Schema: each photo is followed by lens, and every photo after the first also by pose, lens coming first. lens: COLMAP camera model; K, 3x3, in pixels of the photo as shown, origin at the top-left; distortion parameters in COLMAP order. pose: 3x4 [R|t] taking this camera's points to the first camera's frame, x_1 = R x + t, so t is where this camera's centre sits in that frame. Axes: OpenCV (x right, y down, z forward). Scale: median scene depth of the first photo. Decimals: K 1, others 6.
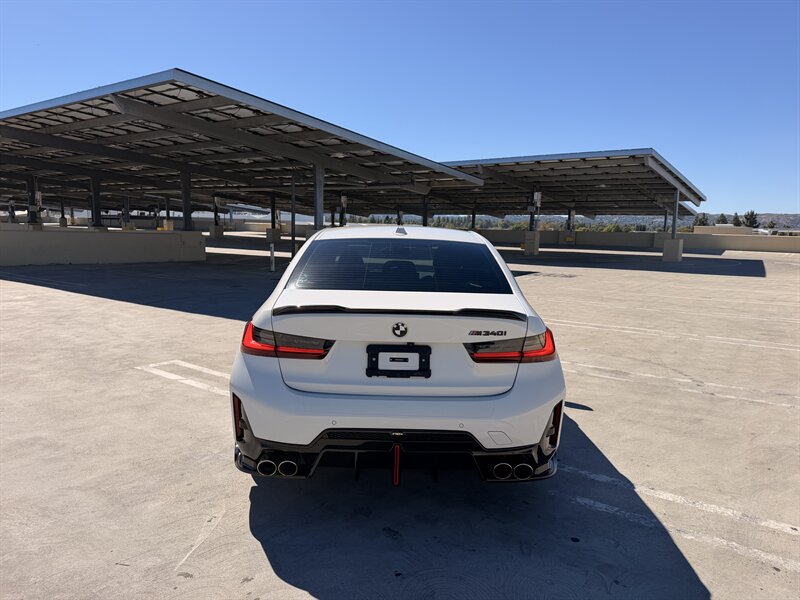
lens RADIAL K [[561.0, 0, 399.7], [0, 561.0, 307.8], [0, 0, 1]] dist [0.049680, -0.057299]
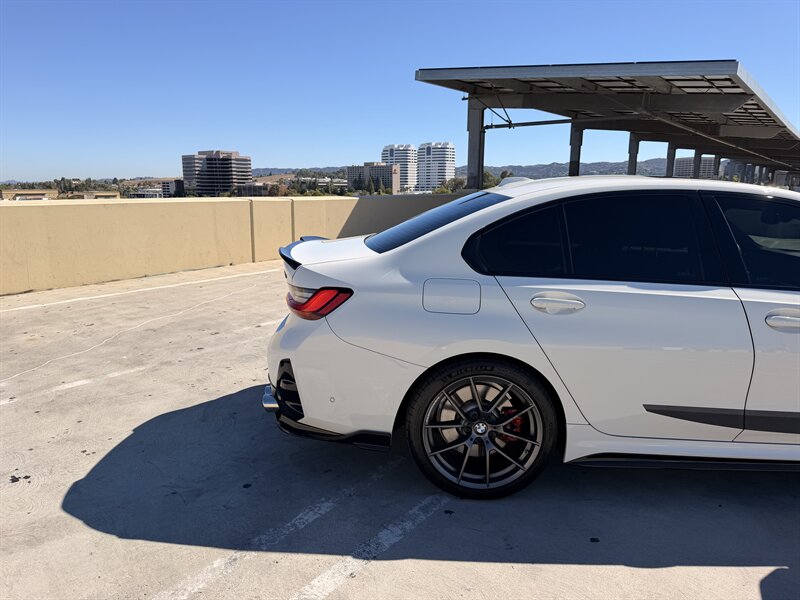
lens RADIAL K [[561.0, 0, 396.8], [0, 561.0, 302.2], [0, 0, 1]] dist [0.049680, -0.057299]
pose [[-0.019054, 0.178186, -0.983812, 0.955031], [-0.148839, 0.972521, 0.179024, -0.098057], [0.988678, 0.149841, 0.007991, 0.932781]]
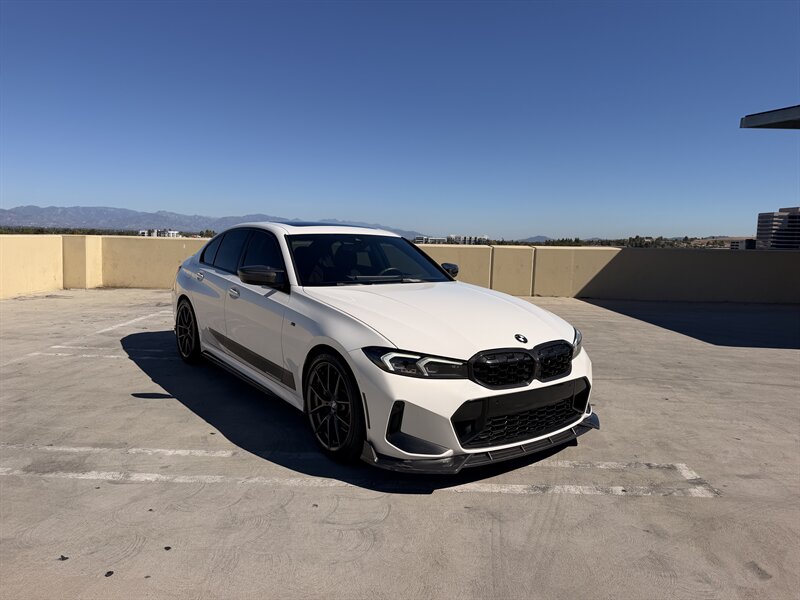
lens RADIAL K [[561.0, 0, 400.0], [0, 561.0, 298.1], [0, 0, 1]] dist [0.049680, -0.057299]
pose [[-0.805479, 0.020683, -0.592263, 0.741301], [-0.129498, 0.969096, 0.209961, -0.344037], [0.578302, 0.245816, -0.777908, 2.713524]]
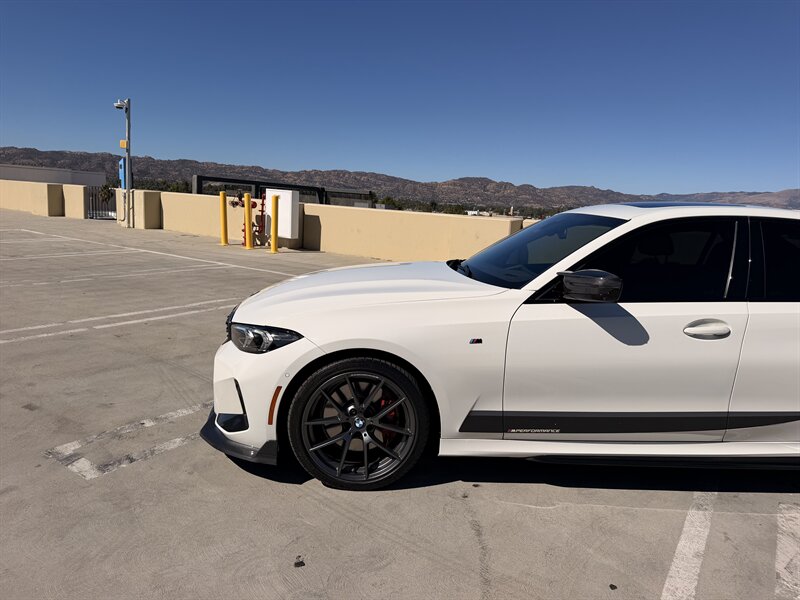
lens RADIAL K [[561.0, 0, 402.2], [0, 561.0, 295.2], [0, 0, 1]] dist [0.049680, -0.057299]
pose [[-0.047800, -0.184788, 0.981615, -1.007201], [0.081965, 0.978699, 0.188231, -0.263752], [-0.995488, 0.089456, -0.031636, 1.861762]]
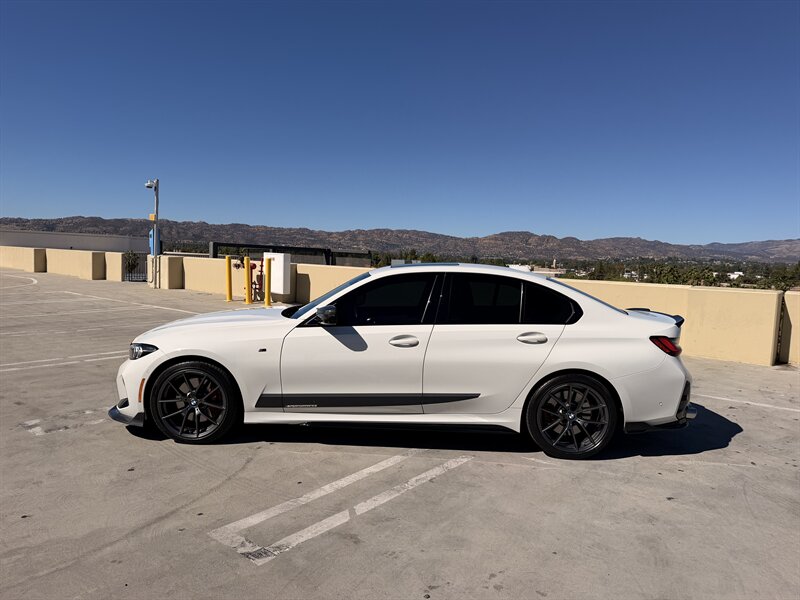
lens RADIAL K [[561.0, 0, 396.5], [0, 561.0, 300.7], [0, 0, 1]] dist [0.049680, -0.057299]
pose [[0.036246, -0.096718, 0.994652, -1.508447], [0.108105, 0.989844, 0.092311, -0.244001], [-0.993479, 0.104181, 0.046333, 1.372080]]
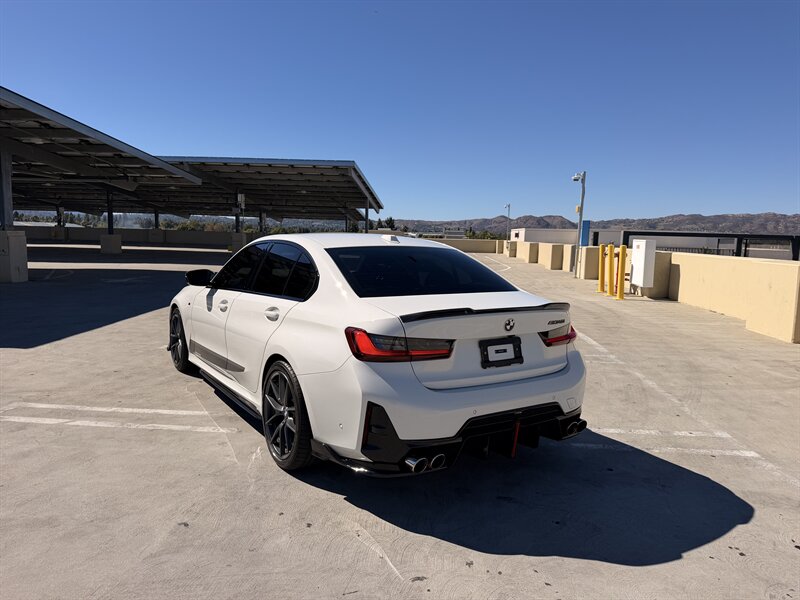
lens RADIAL K [[561.0, 0, 404.0], [0, 561.0, 303.0], [0, 0, 1]] dist [0.049680, -0.057299]
pose [[0.838715, -0.062936, 0.540922, -0.622903], [0.068625, 0.997596, 0.009665, -0.025272], [-0.540230, 0.029015, 0.841017, 0.094011]]
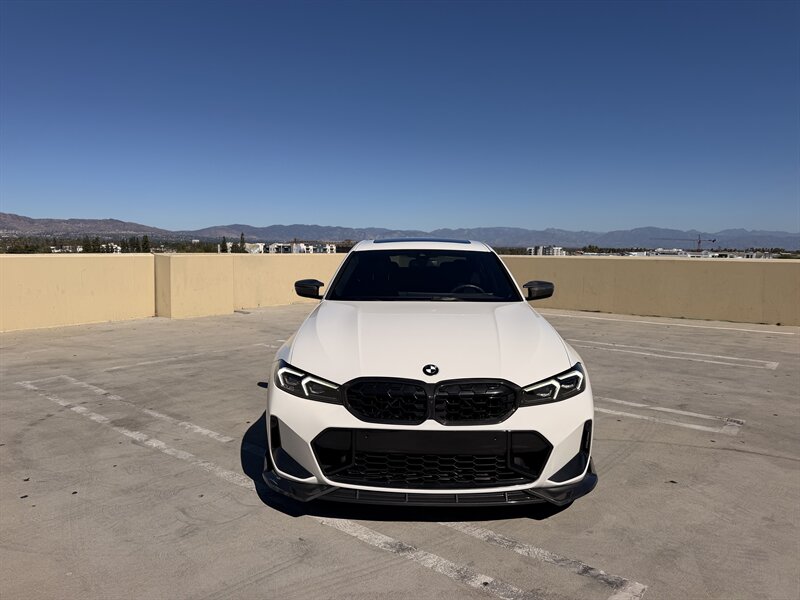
lens RADIAL K [[561.0, 0, 395.3], [0, 561.0, 303.6], [0, 0, 1]] dist [0.049680, -0.057299]
pose [[-0.999180, -0.034900, 0.020503, 0.031956], [-0.028775, 0.968693, 0.246587, -0.398668], [-0.028467, 0.245795, -0.968904, 2.878870]]
